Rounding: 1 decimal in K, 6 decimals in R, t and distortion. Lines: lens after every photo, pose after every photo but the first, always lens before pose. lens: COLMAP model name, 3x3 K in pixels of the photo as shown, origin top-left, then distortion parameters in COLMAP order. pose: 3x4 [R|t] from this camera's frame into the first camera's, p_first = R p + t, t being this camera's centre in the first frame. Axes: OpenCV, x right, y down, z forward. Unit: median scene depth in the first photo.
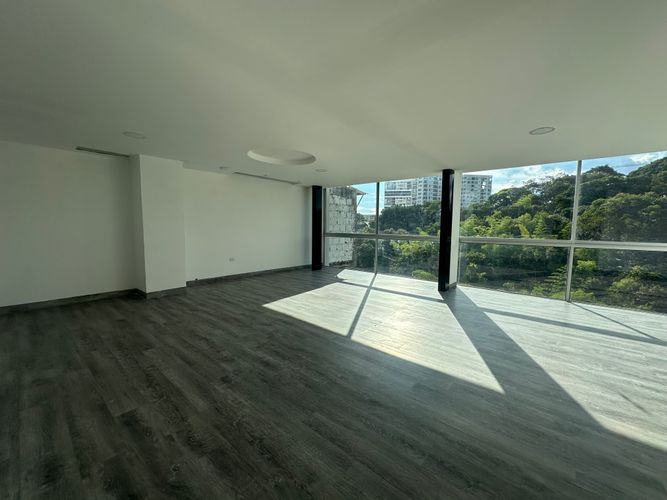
lens RADIAL K [[266.3, 0, 333.6], [0, 266.3, 248.9], [0, 0, 1]] dist [-0.003958, 0.000793]
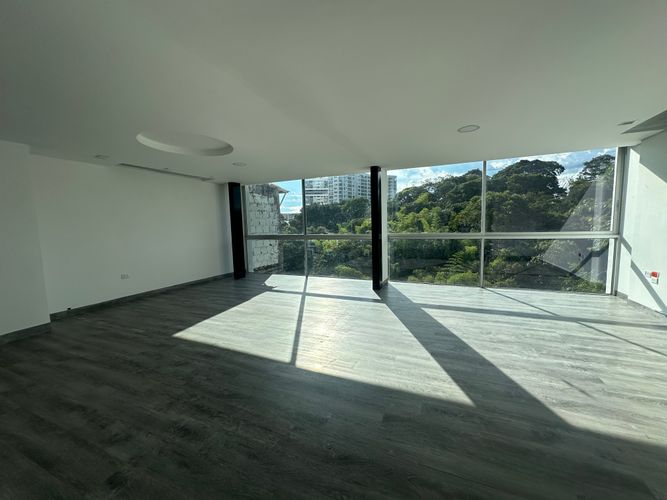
lens RADIAL K [[266.3, 0, 333.6], [0, 266.3, 248.9], [0, 0, 1]] dist [-0.003958, 0.000793]
pose [[0.955316, -0.063202, 0.288750, -0.031225], [0.061713, 0.997992, 0.014270, -0.022749], [-0.289072, 0.004187, 0.957298, 0.135039]]
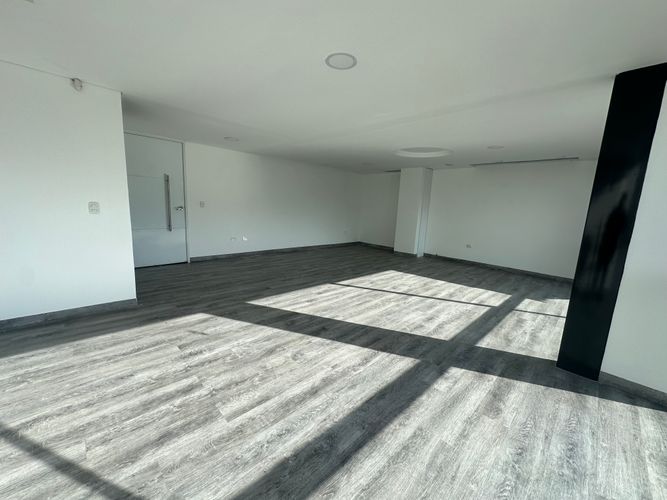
lens RADIAL K [[266.3, 0, 333.6], [0, 266.3, 248.9], [0, 0, 1]] dist [-0.003958, 0.000793]
pose [[-0.093144, 0.146602, -0.984801, 1.189626], [-0.135604, 0.978016, 0.158418, -0.073644], [0.986375, 0.148298, -0.071217, 0.869257]]
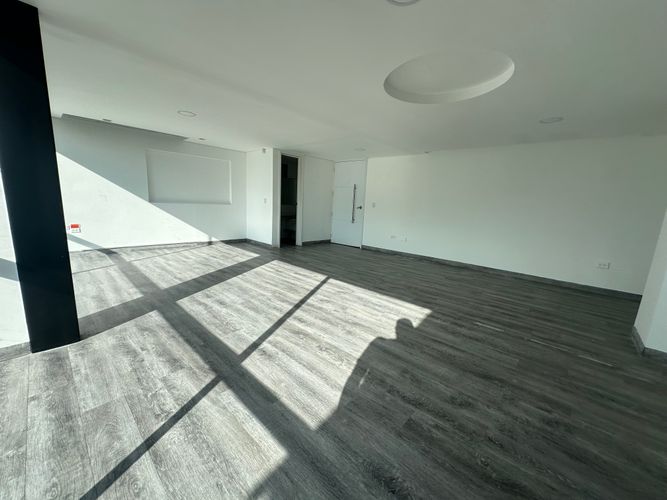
lens RADIAL K [[266.3, 0, 333.6], [0, 266.3, 248.9], [0, 0, 1]] dist [-0.003958, 0.000793]
pose [[-0.997170, -0.070096, 0.027178, 0.002627], [-0.060646, 0.963634, 0.260254, -0.152623], [-0.044432, 0.257870, -0.965158, 1.873654]]
